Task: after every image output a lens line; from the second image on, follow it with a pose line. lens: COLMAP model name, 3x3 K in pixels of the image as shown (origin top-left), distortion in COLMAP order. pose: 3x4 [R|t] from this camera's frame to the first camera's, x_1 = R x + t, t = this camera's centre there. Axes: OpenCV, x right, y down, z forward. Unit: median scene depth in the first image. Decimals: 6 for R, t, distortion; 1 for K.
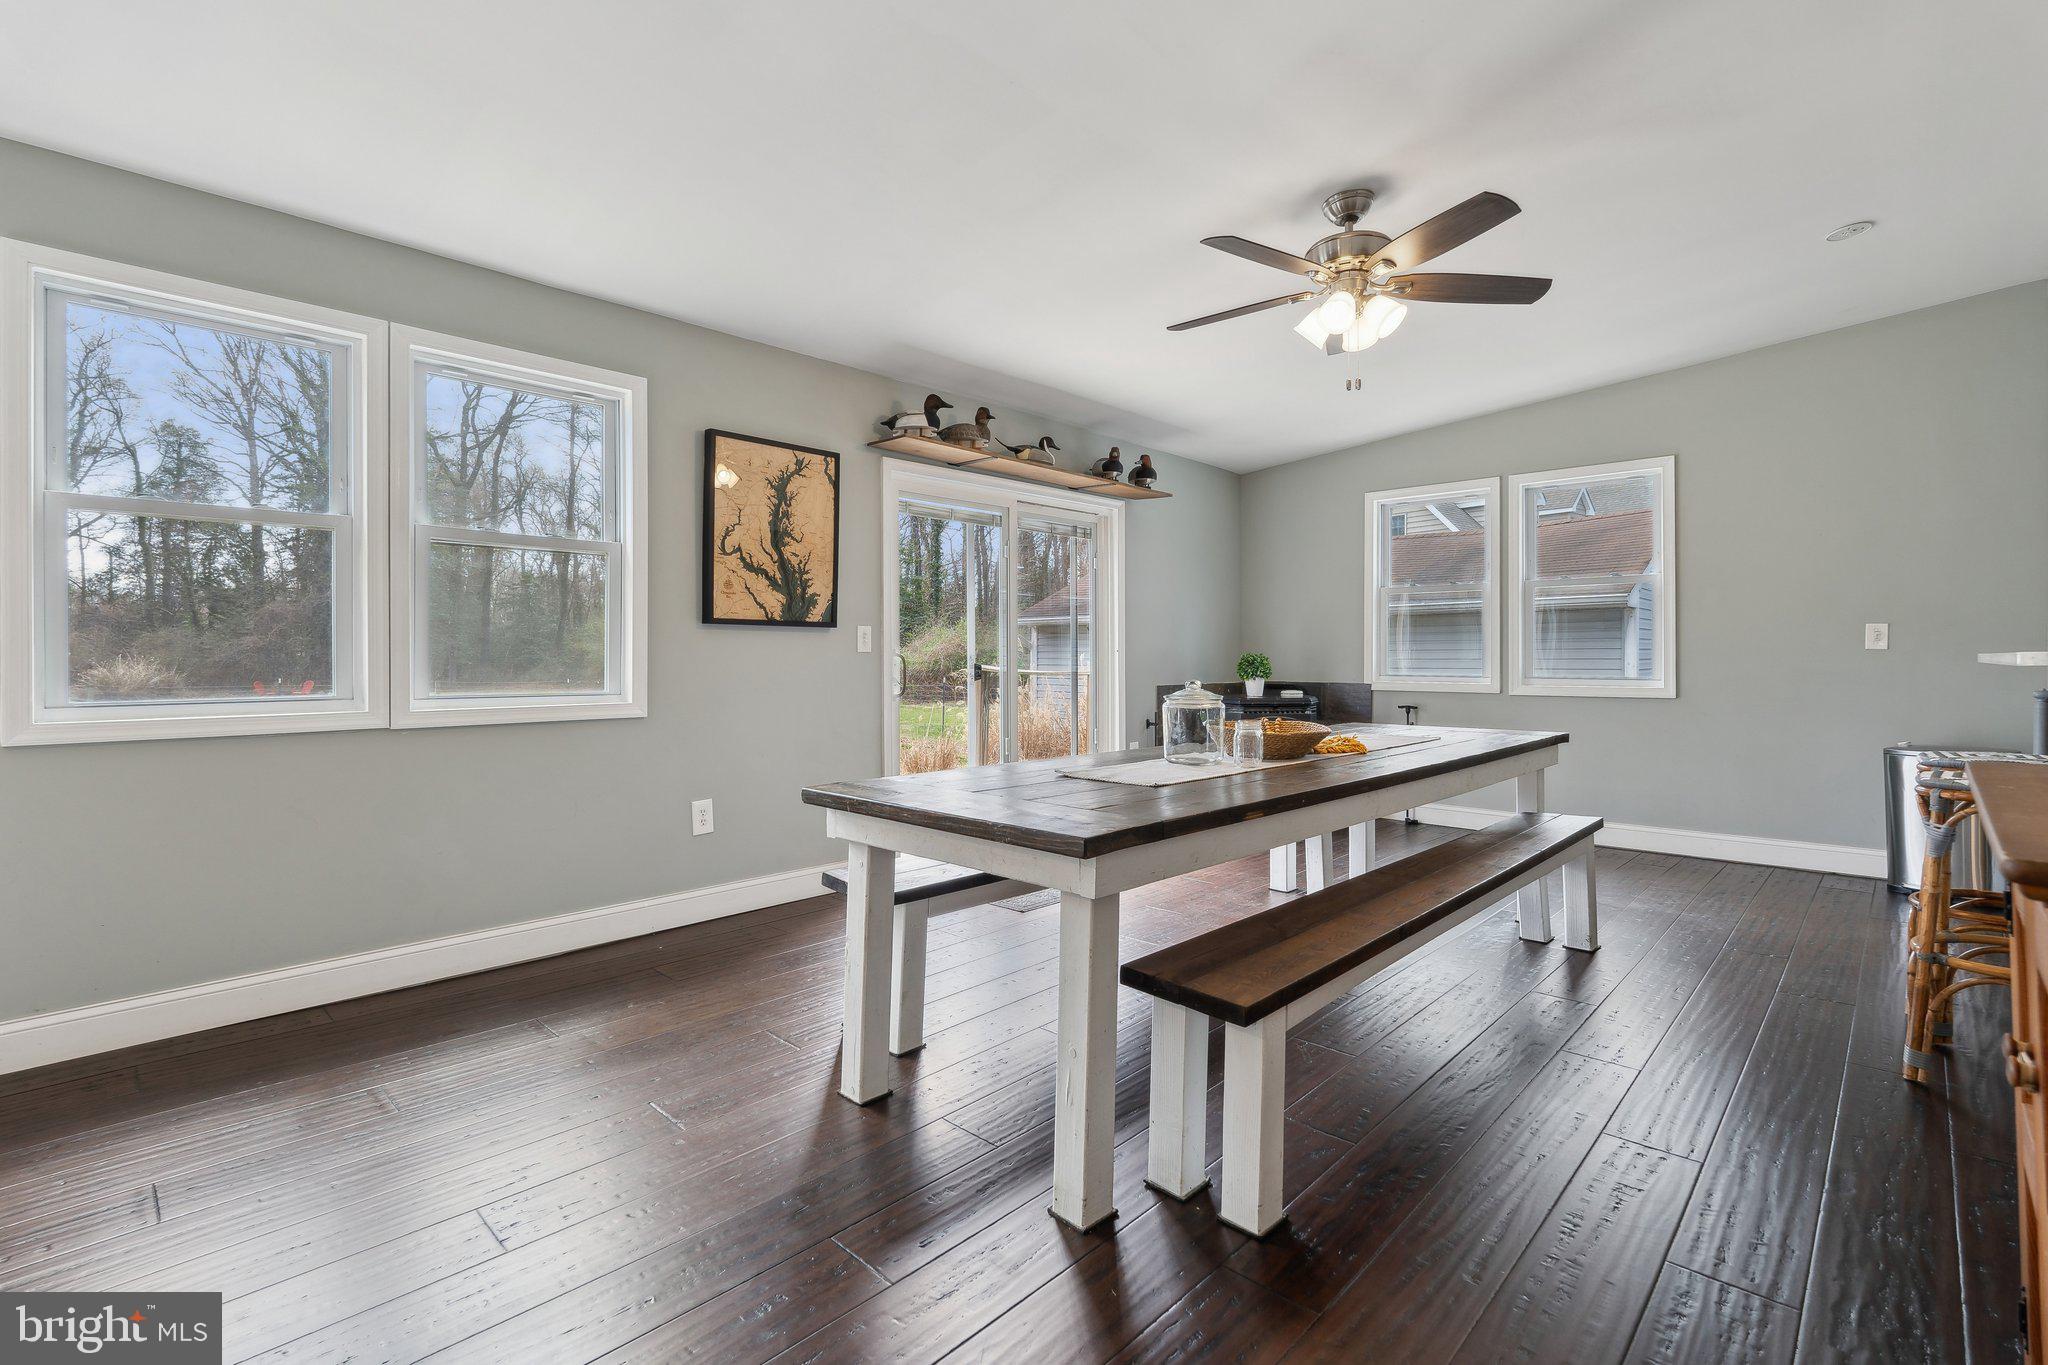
lens RADIAL K [[922.9, 0, 1010.4], [0, 922.9, 663.1], [0, 0, 1]] dist [-0.009847, 0.001385]
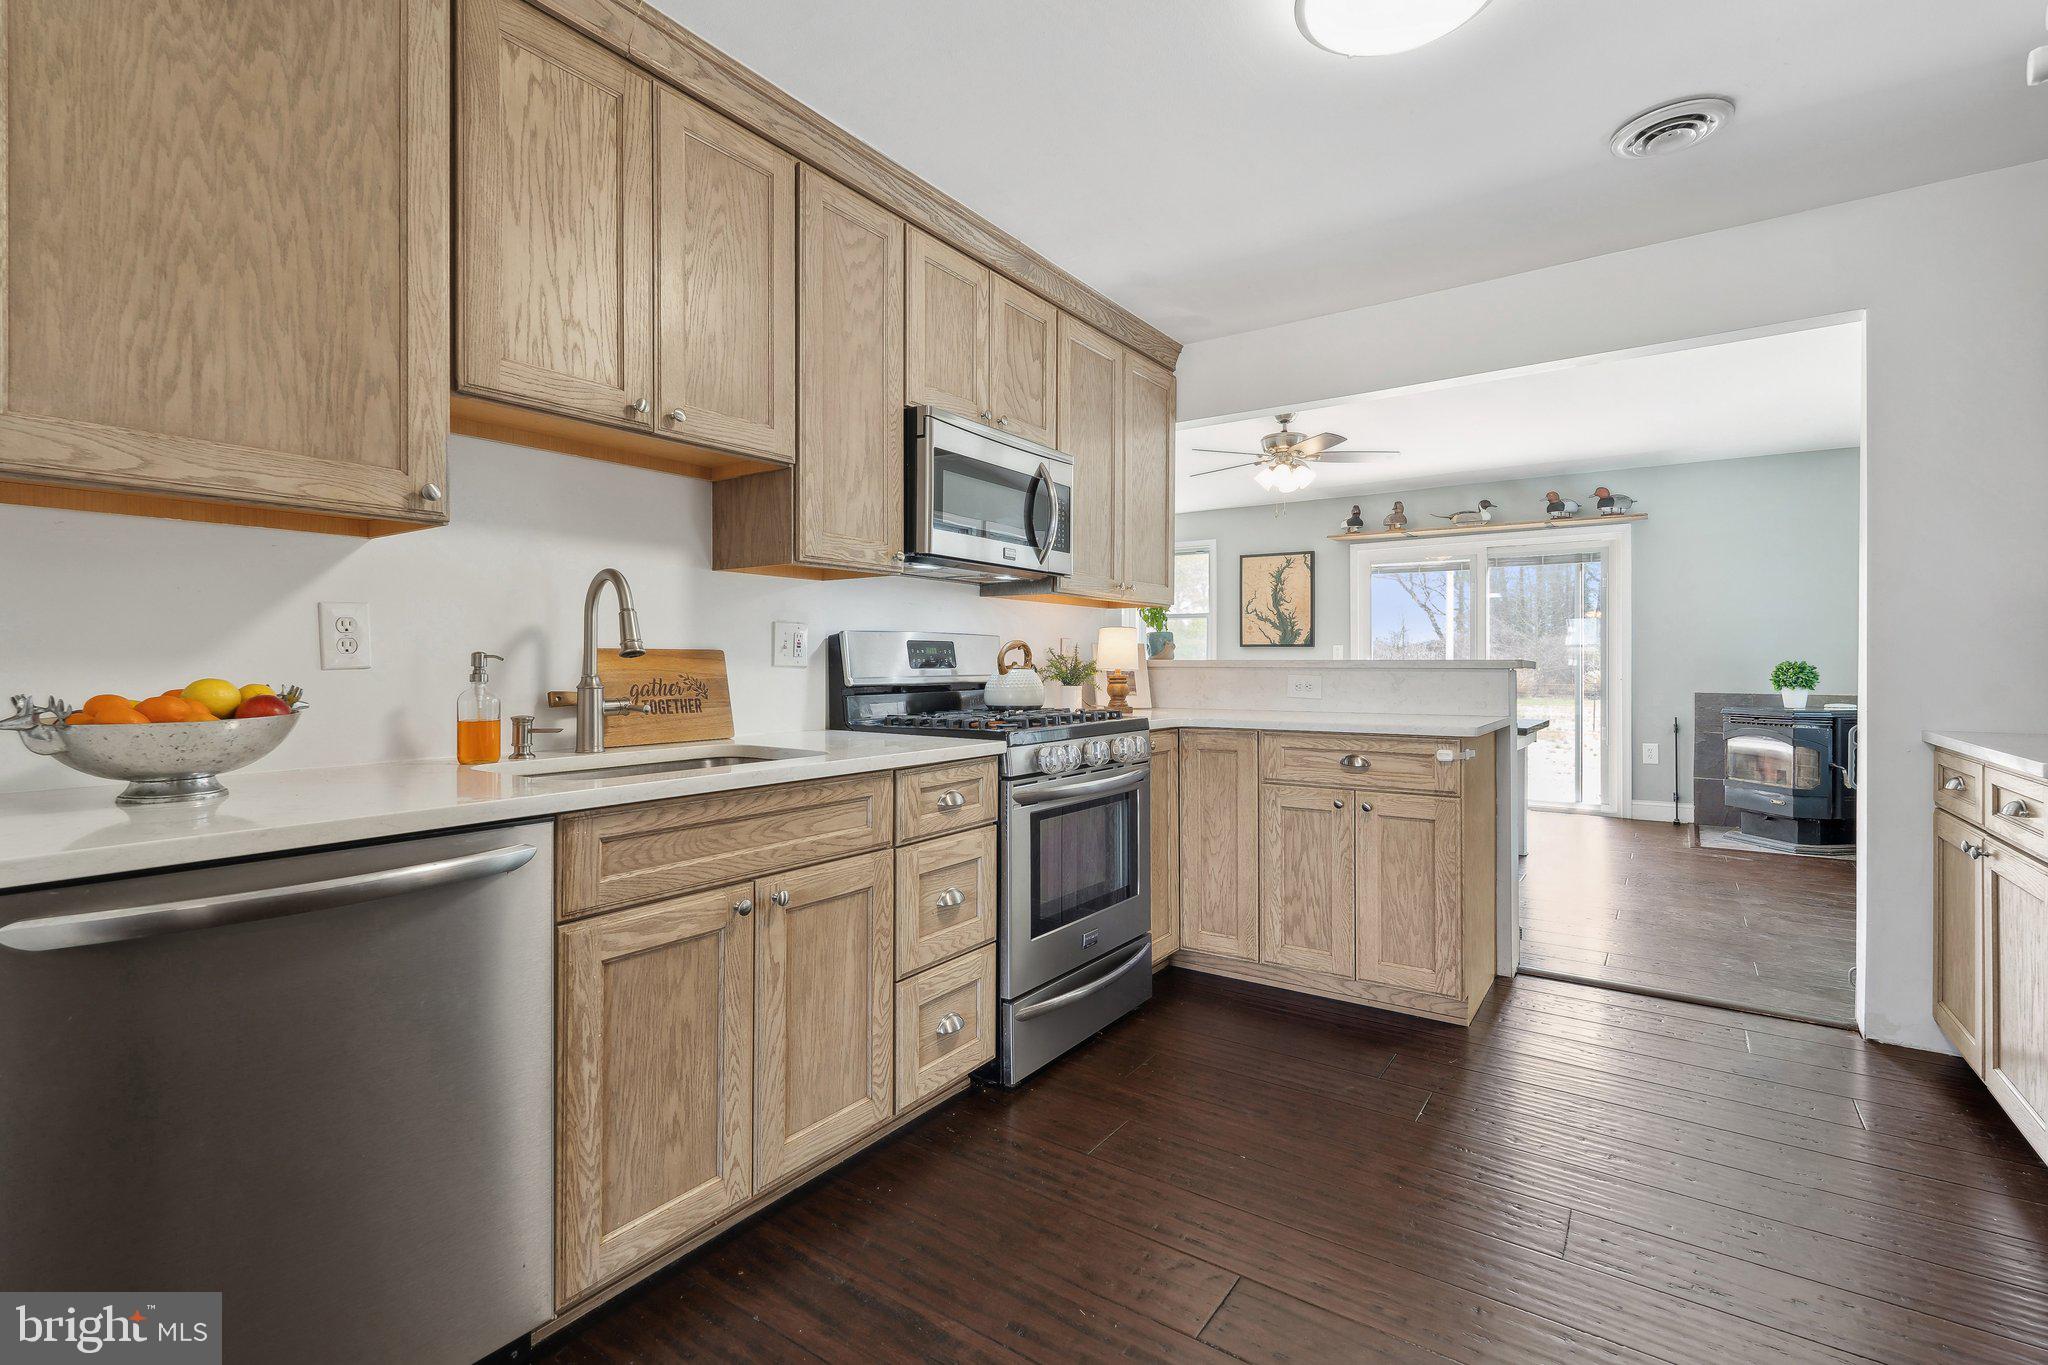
lens RADIAL K [[922.9, 0, 1005.8], [0, 922.9, 663.9], [0, 0, 1]] dist [-0.009847, 0.001385]
pose [[0.131089, 0.000708, -0.991370, 1.543142], [-0.012066, 0.999927, -0.000881, 0.003726], [0.991297, 0.012077, 0.131088, 0.166103]]
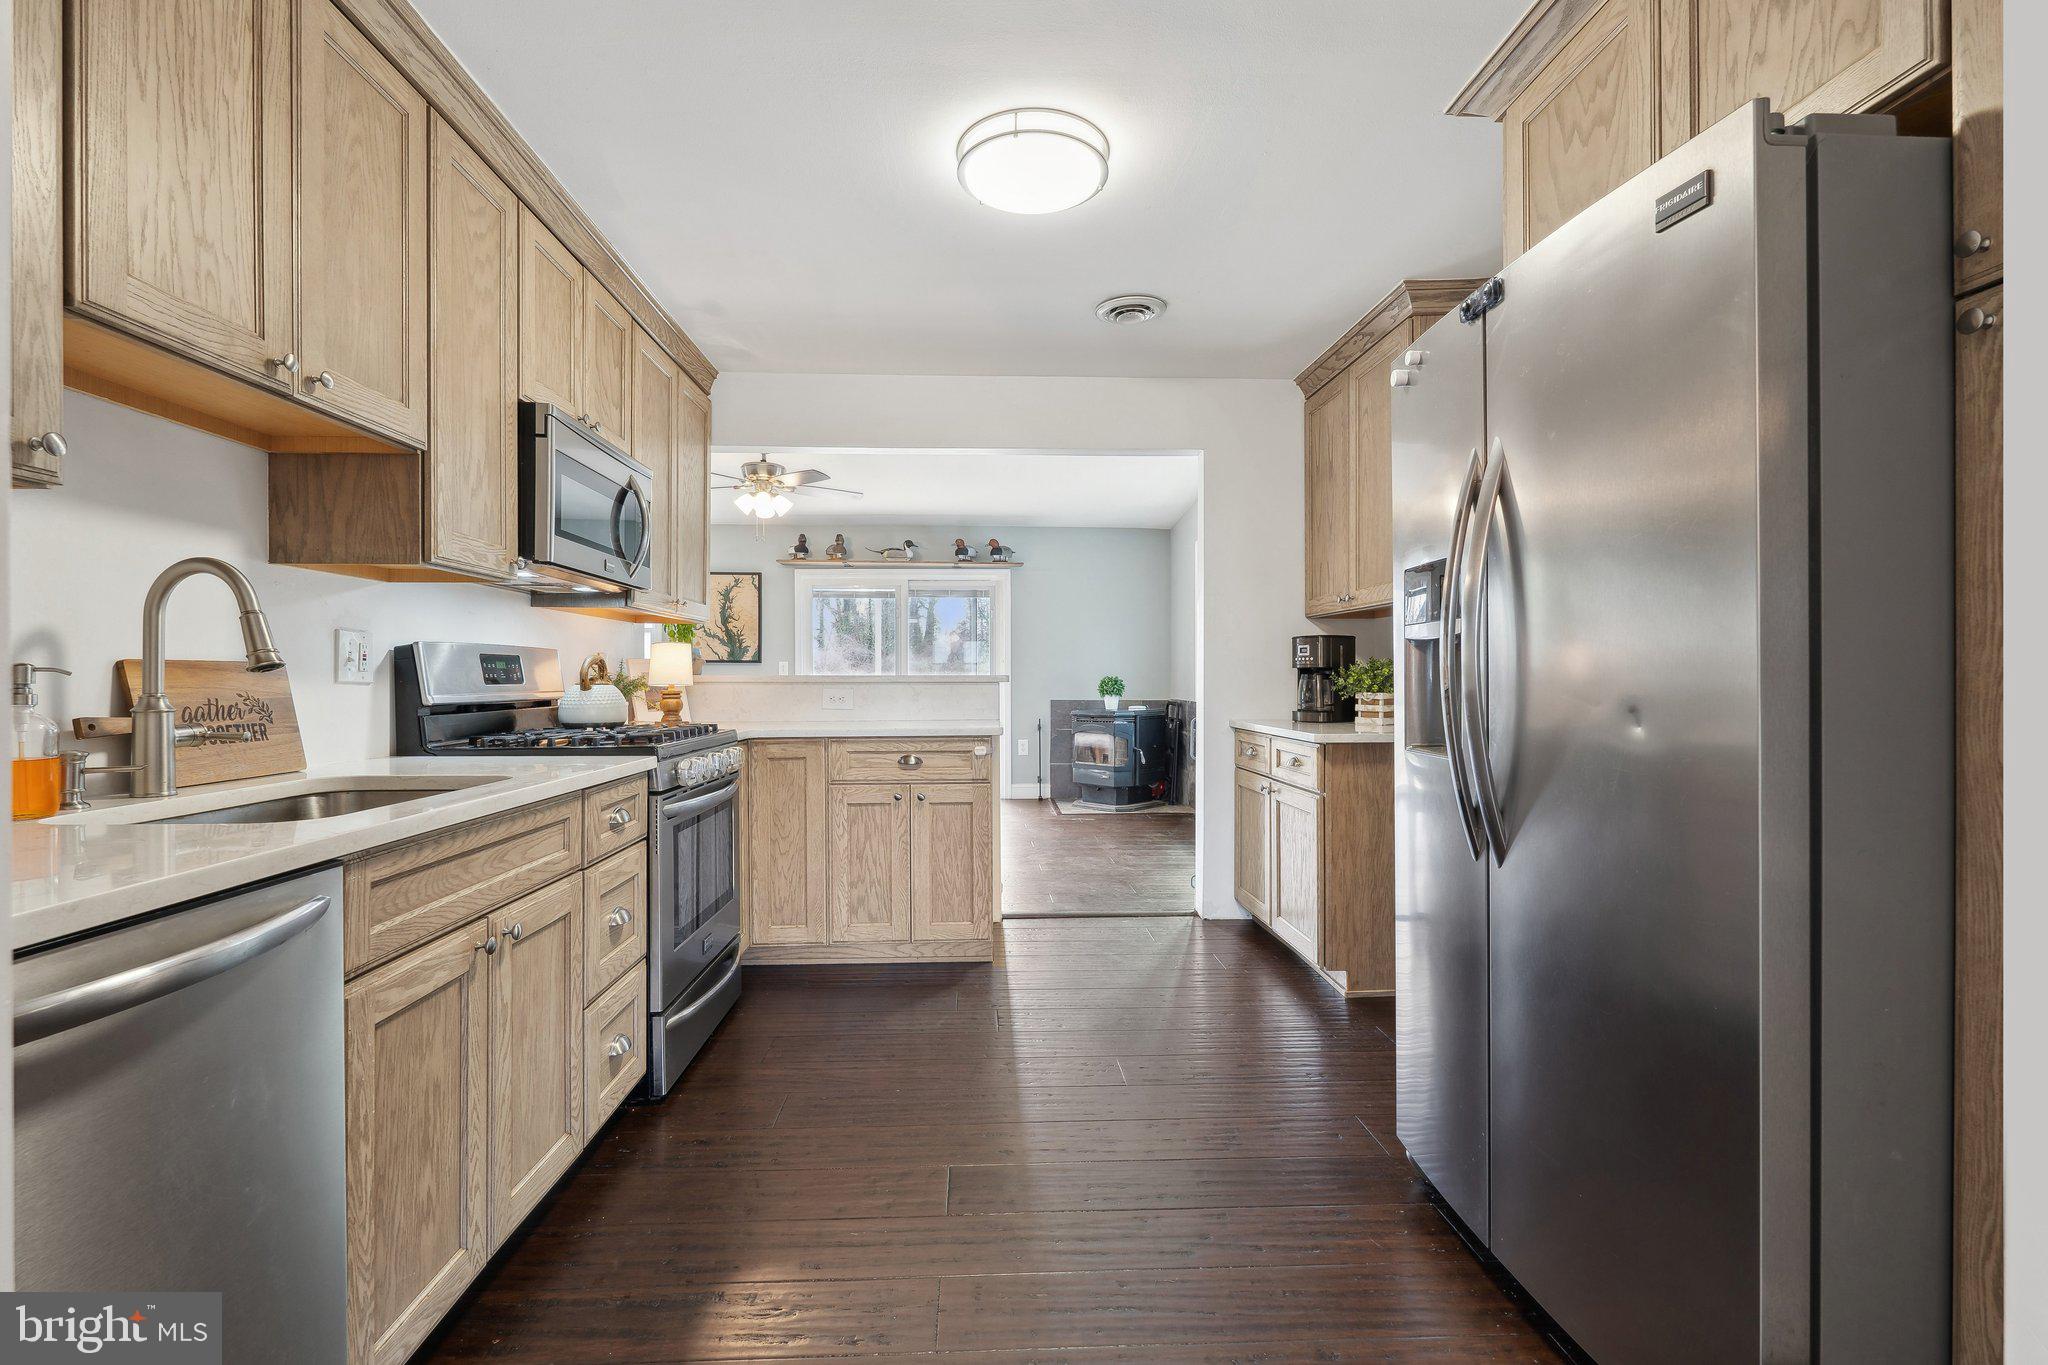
lens RADIAL K [[922.9, 0, 1012.8], [0, 922.9, 682.9], [0, 0, 1]] dist [-0.009847, 0.001385]
pose [[0.720481, 0.002317, -0.693471, 1.534386], [-0.006804, 0.999970, -0.003728, 0.006204], [0.693441, 0.007404, 0.720475, -0.017832]]
